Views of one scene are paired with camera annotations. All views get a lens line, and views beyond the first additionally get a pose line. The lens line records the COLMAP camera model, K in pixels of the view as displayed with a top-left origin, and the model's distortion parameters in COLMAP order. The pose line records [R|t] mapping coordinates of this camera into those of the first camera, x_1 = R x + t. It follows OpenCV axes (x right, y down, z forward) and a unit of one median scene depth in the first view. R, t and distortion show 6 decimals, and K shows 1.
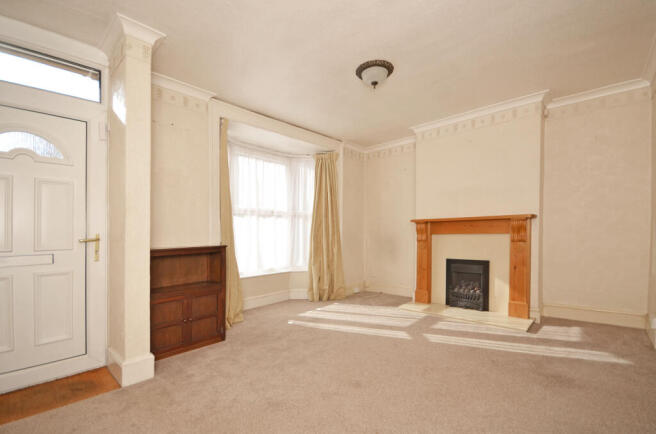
lens RADIAL K [[298.2, 0, 332.2], [0, 298.2, 222.0], [0, 0, 1]] dist [0.000440, 0.000022]
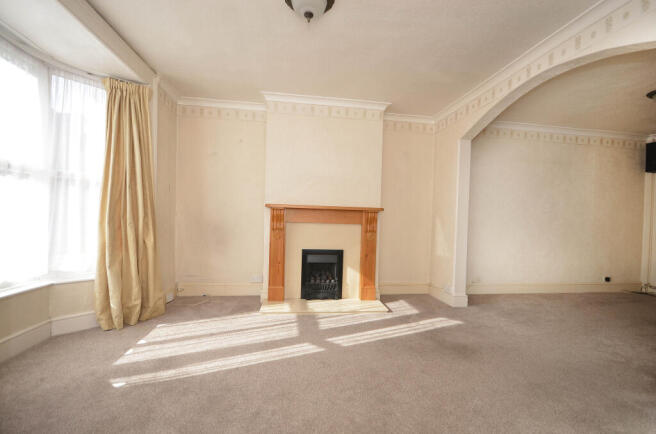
lens RADIAL K [[298.2, 0, 332.2], [0, 298.2, 222.0], [0, 0, 1]] dist [0.000440, 0.000022]
pose [[0.640447, 0.027168, 0.767521, -0.274307], [-0.071535, 0.997140, 0.024396, 0.009708], [-0.764663, -0.070529, 0.640559, 0.348176]]
